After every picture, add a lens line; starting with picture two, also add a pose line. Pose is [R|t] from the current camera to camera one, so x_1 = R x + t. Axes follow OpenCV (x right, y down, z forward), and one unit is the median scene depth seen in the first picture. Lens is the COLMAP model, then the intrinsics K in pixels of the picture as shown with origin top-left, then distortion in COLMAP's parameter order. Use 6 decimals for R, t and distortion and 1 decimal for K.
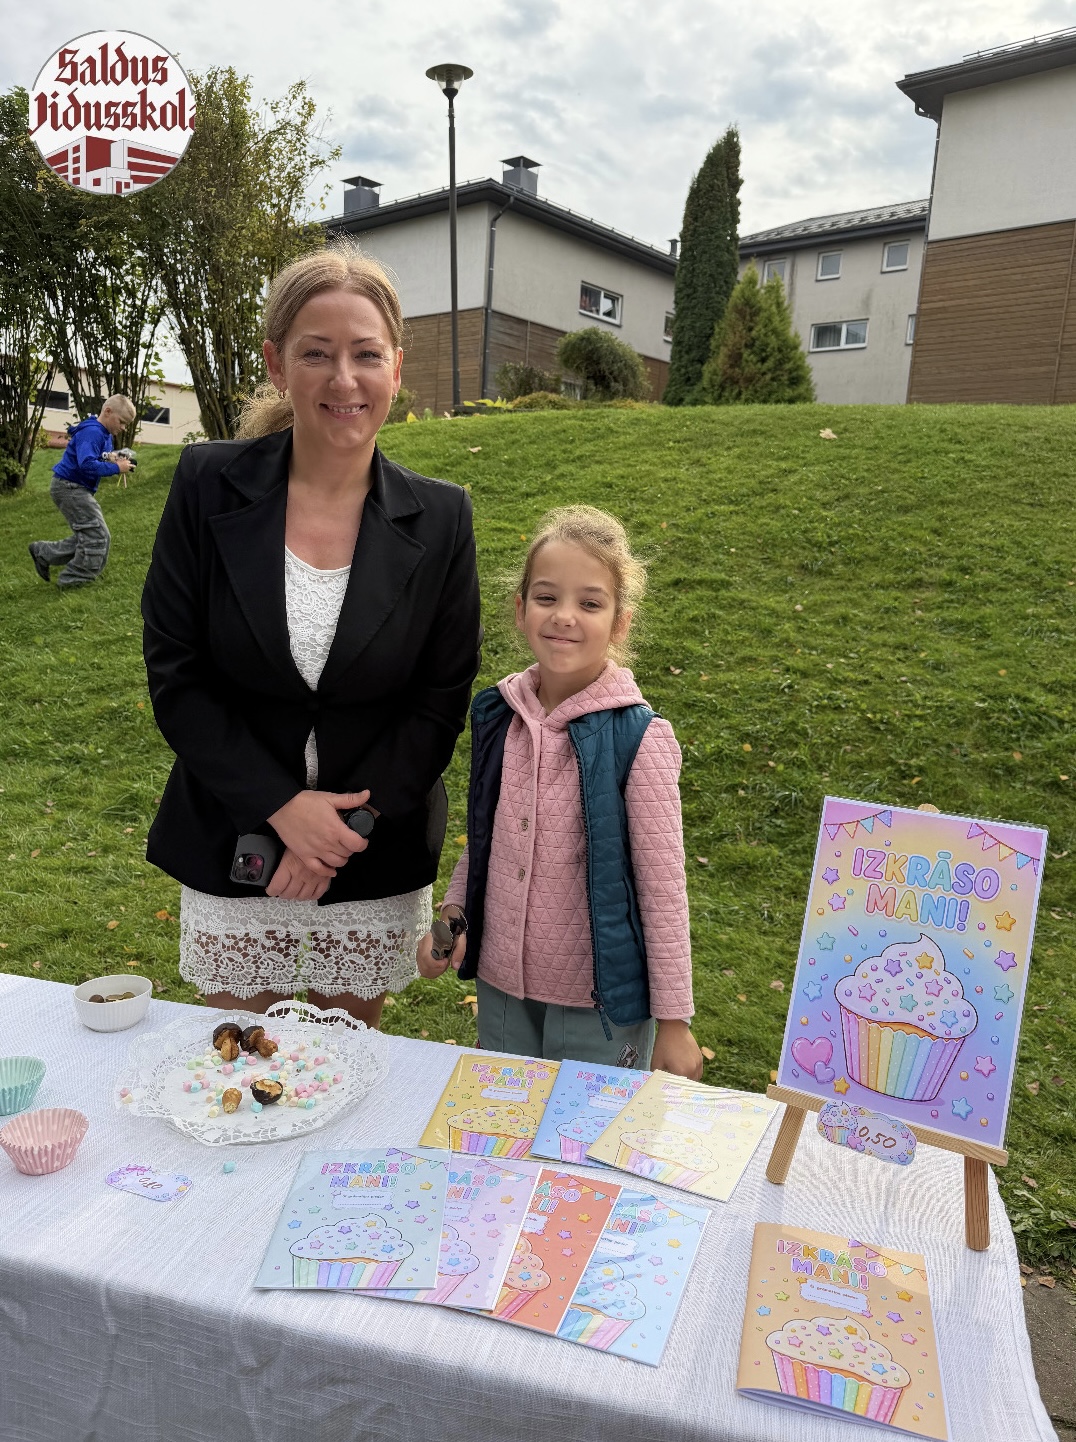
lens RADIAL K [[1089.5, 0, 544.9], [0, 1089.5, 735.5], [0, 0, 1]] dist [0.045242, -0.035444]
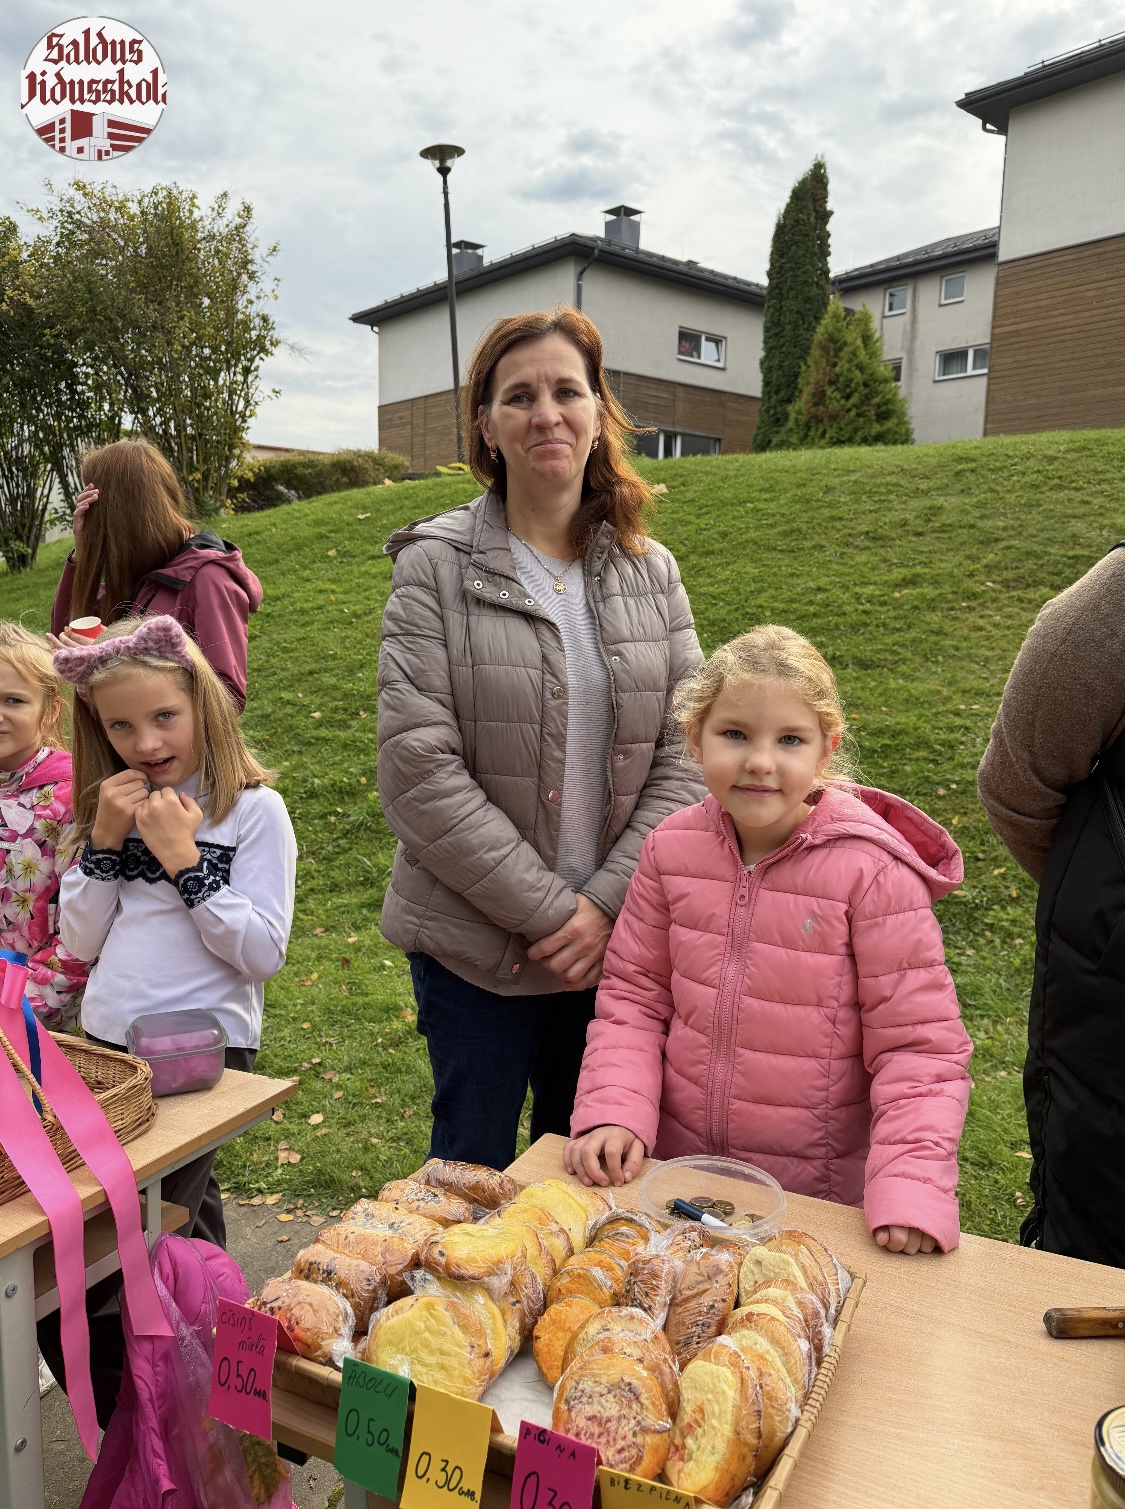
lens RADIAL K [[1140.1, 0, 560.8], [0, 1140.1, 777.3], [0, 0, 1]] dist [0.045242, -0.035444]
pose [[0.986612, -0.012603, -0.162597, 0.107639], [0.009985, 0.999807, -0.016910, 0.005438], [0.162779, 0.015060, 0.986548, -0.026622]]
